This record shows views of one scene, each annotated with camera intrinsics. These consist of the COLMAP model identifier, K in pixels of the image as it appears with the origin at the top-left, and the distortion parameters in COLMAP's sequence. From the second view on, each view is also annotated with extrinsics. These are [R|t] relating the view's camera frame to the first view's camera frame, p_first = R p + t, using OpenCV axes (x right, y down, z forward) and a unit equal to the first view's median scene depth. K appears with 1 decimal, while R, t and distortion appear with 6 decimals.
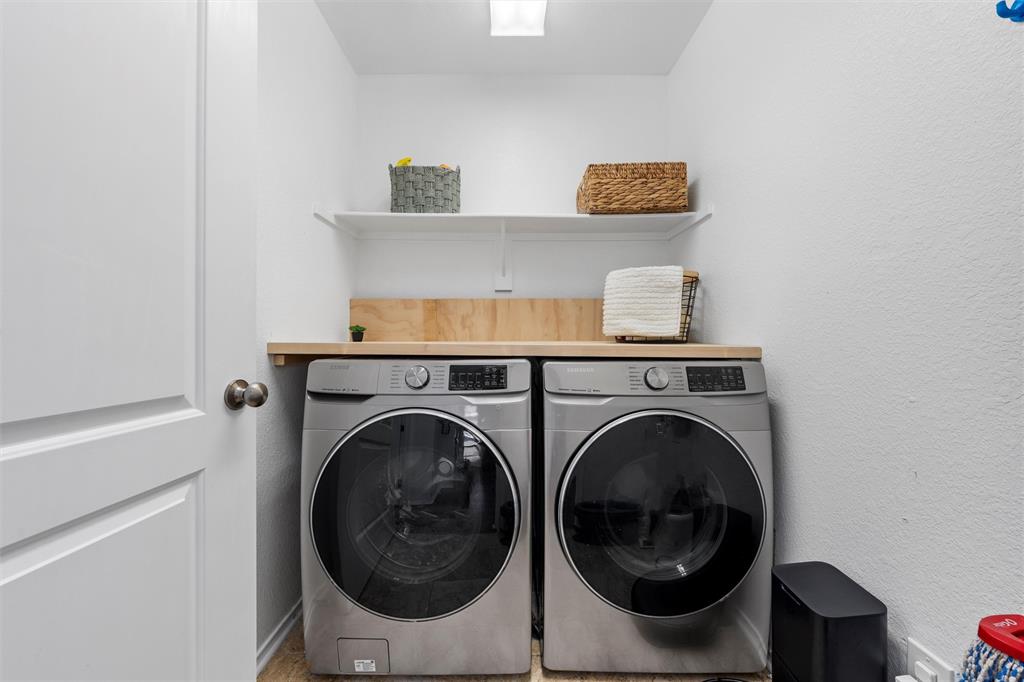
lens RADIAL K [[370.9, 0, 512.7], [0, 370.9, 348.7], [0, 0, 1]] dist [0.000386, 0.000017]
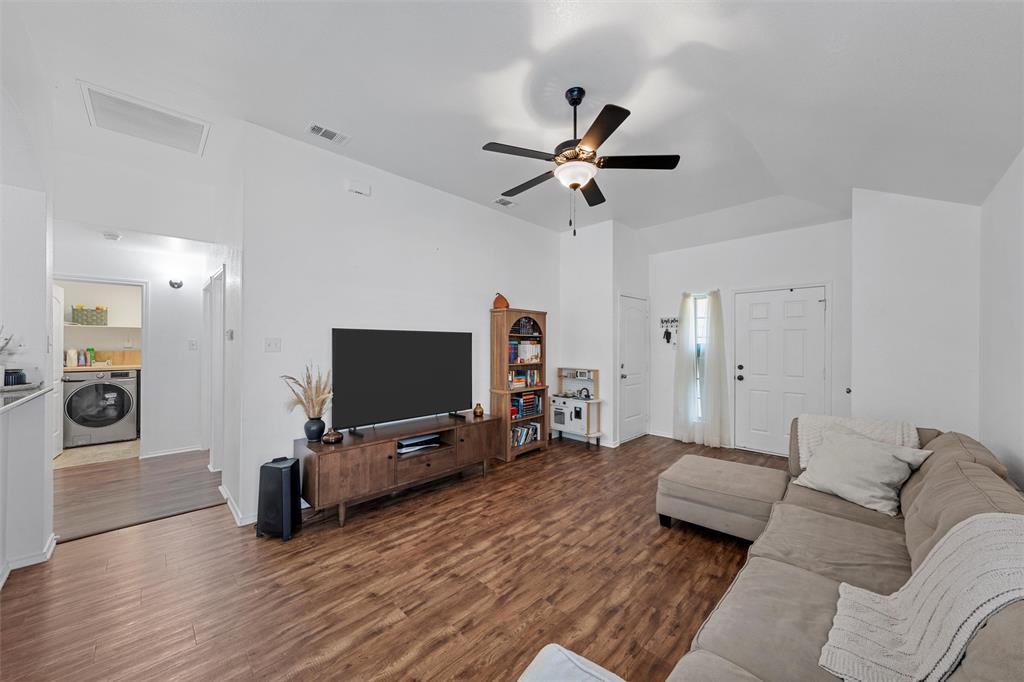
lens RADIAL K [[370.9, 0, 511.7], [0, 370.9, 347.2], [0, 0, 1]] dist [0.000386, 0.000017]
pose [[0.697750, -0.000407, 0.716341, -0.001066], [-0.006751, 0.999952, 0.007143, -0.328814], [-0.716309, -0.009820, 0.697714, -5.652063]]
